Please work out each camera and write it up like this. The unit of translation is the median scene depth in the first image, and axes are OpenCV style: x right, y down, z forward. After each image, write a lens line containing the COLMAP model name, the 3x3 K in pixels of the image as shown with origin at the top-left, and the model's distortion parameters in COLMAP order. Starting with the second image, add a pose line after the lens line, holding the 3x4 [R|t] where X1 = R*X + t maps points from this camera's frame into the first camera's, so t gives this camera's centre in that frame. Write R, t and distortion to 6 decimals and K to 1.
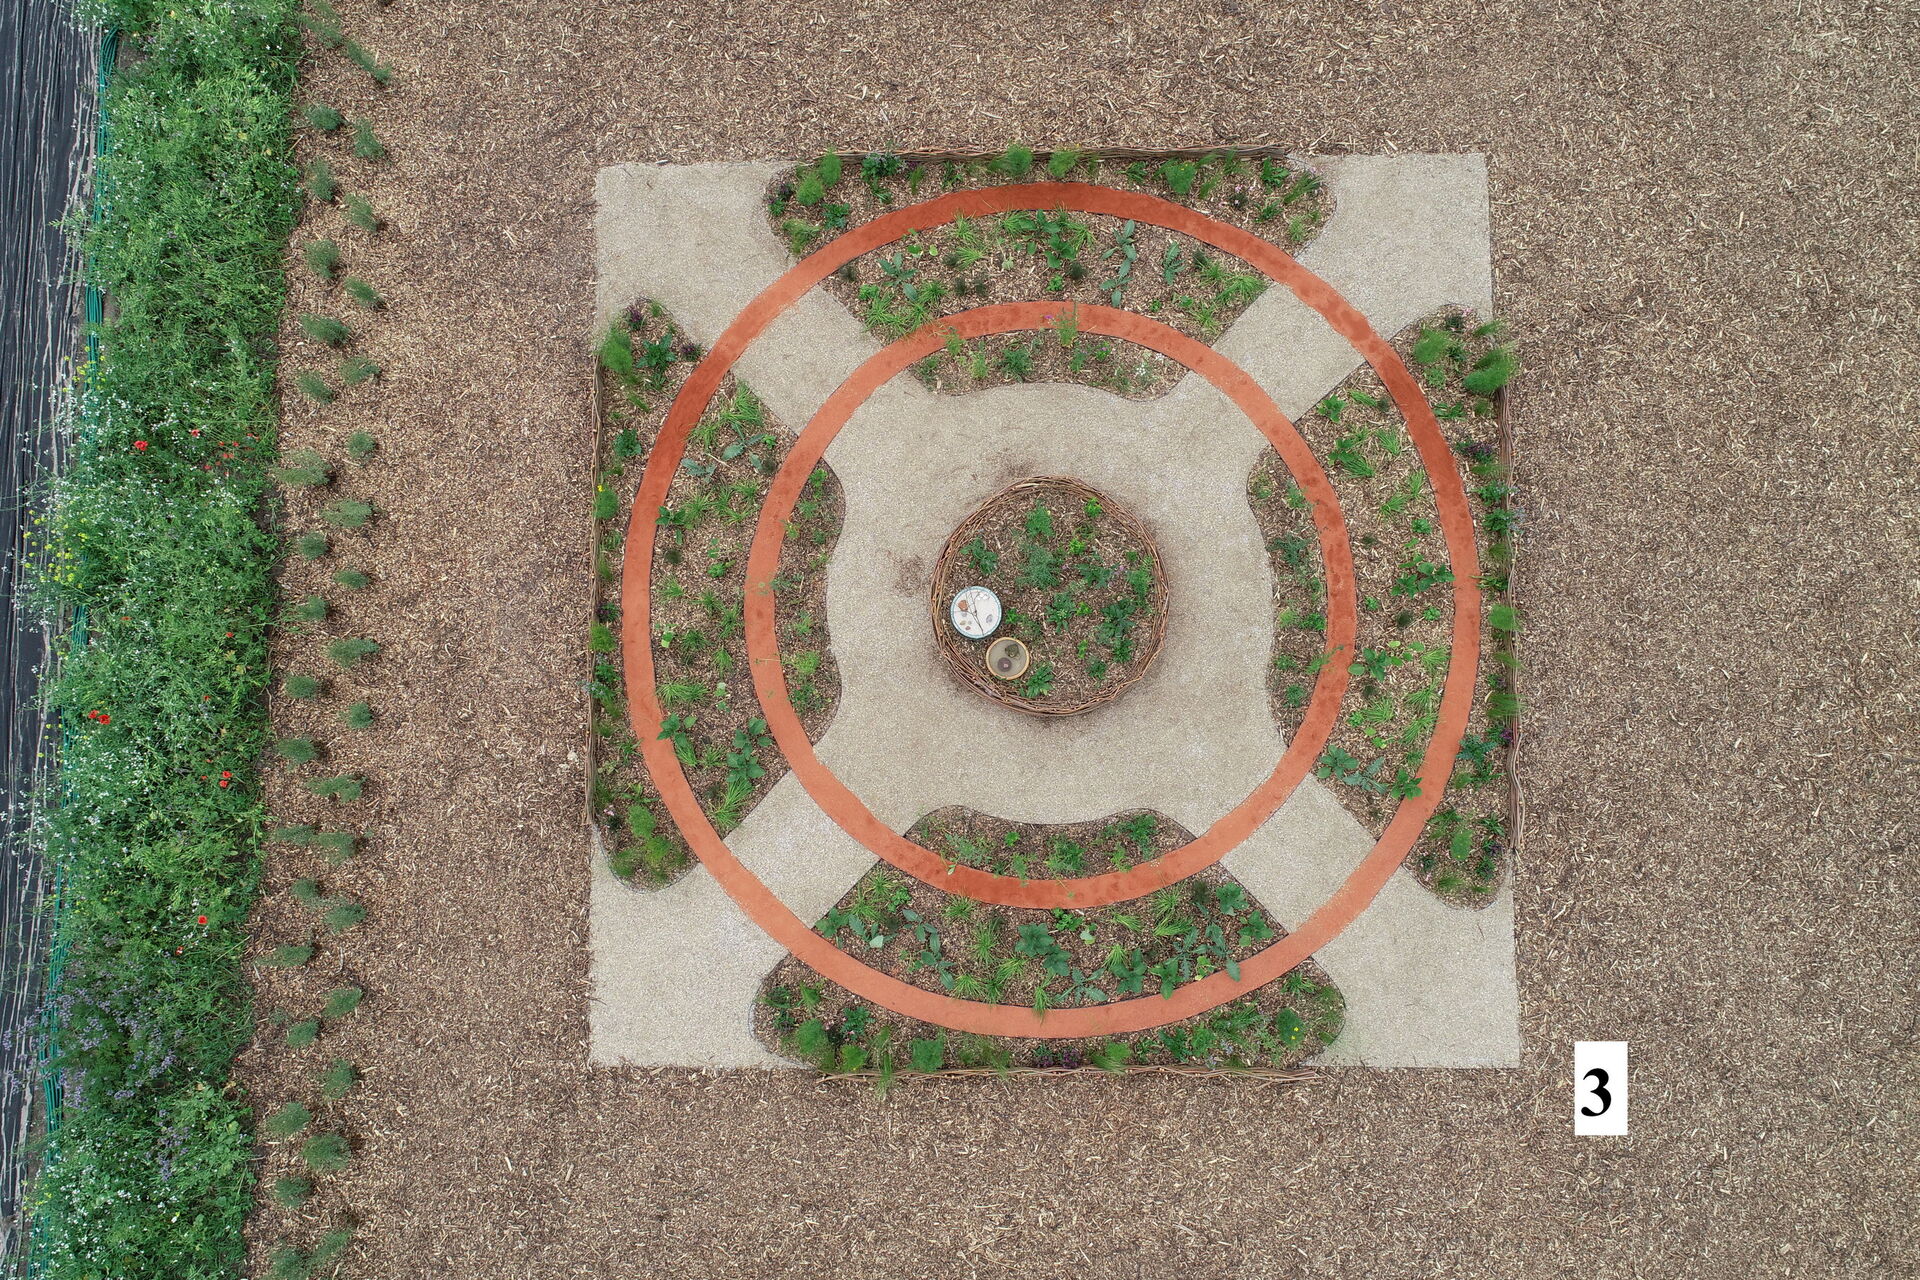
lens RADIAL K [[1515.0, 0, 951.4], [0, 1515.0, 623.8], [0, 0, 1]] dist [-0.010071, 0.005728]
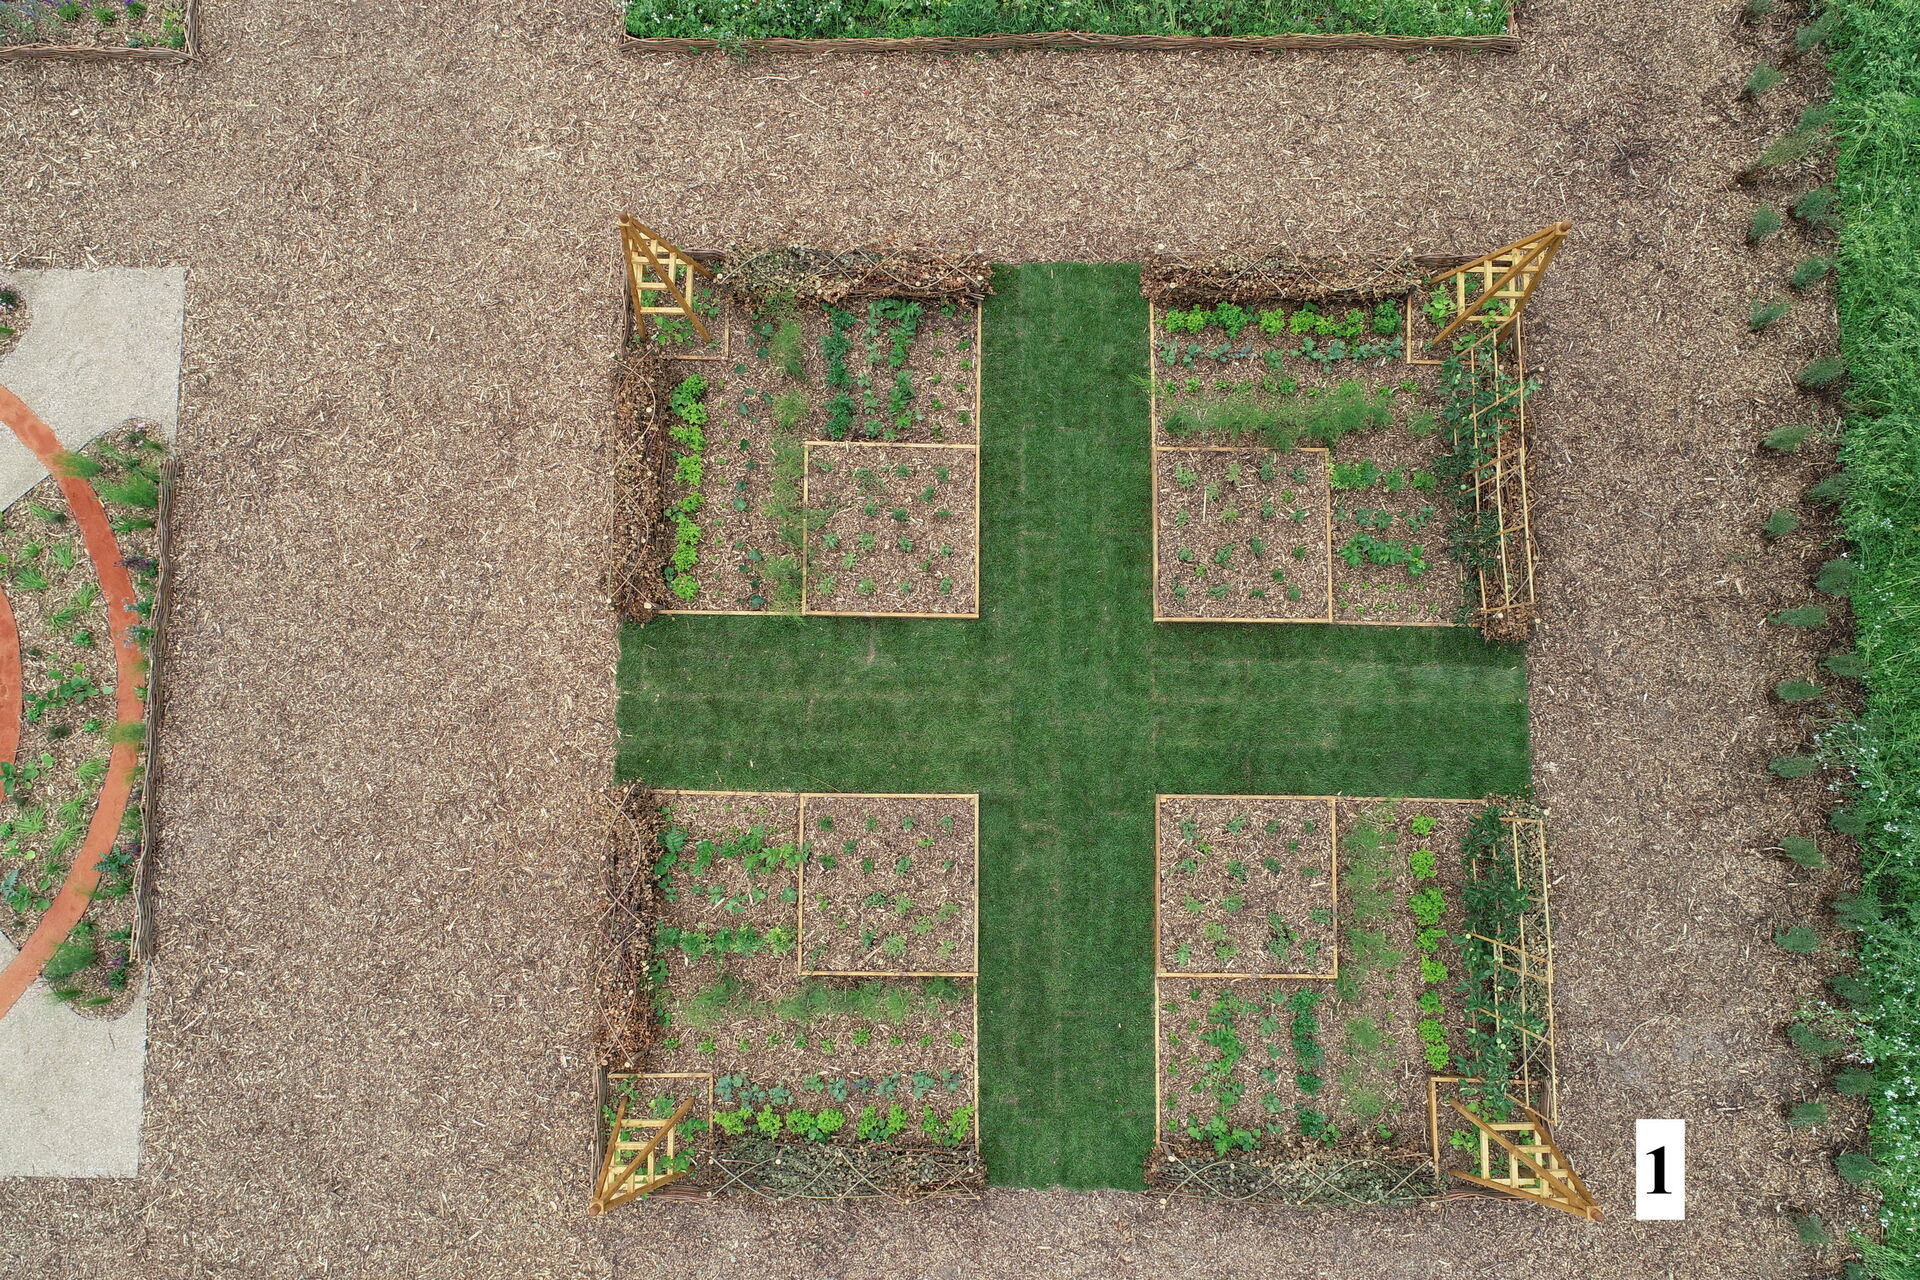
lens RADIAL K [[1515.0, 0, 951.4], [0, 1515.0, 623.8], [0, 0, 1]] dist [-0.010071, 0.005728]
pose [[0.999974, 0.005061, -0.005063, 0.901068], [-0.005054, 0.999986, 0.001294, -0.079475], [0.005070, -0.001268, 0.999986, -0.008189]]
